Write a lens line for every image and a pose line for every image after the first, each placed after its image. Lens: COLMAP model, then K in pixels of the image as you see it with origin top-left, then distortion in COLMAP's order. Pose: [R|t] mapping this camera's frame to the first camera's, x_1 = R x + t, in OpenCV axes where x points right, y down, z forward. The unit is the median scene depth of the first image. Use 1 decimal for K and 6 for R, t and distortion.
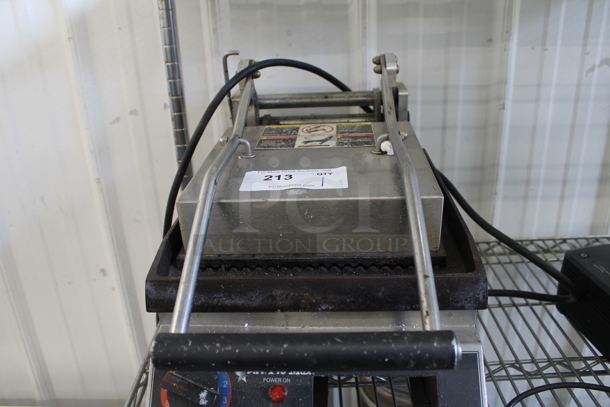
lens RADIAL K [[508.5, 0, 301.7], [0, 508.5, 200.3], [0, 0, 1]] dist [-0.160308, 0.123140]
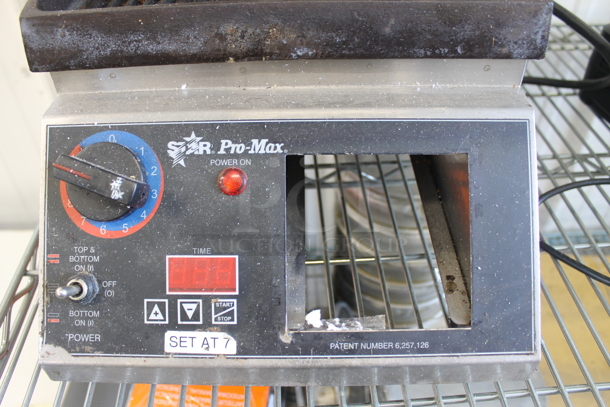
lens RADIAL K [[508.5, 0, 302.0], [0, 508.5, 199.7], [0, 0, 1]] dist [-0.160308, 0.123140]
pose [[0.997848, -0.022117, 0.061731, 0.001103], [0.000486, 0.943875, 0.330302, 0.107830], [-0.065571, -0.329561, 0.941854, 0.199396]]
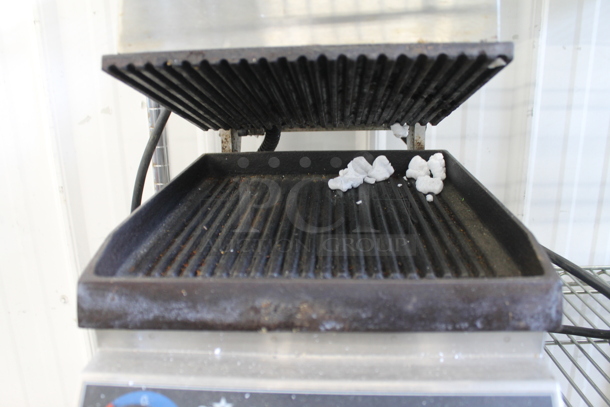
lens RADIAL K [[508.5, 0, 301.7], [0, 508.5, 199.5], [0, 0, 1]] dist [-0.160308, 0.123140]
pose [[0.999742, 0.021009, 0.008658, -0.001787], [-0.020026, 0.994667, -0.101180, 0.066694], [-0.010737, 0.100981, 0.994830, 0.178000]]
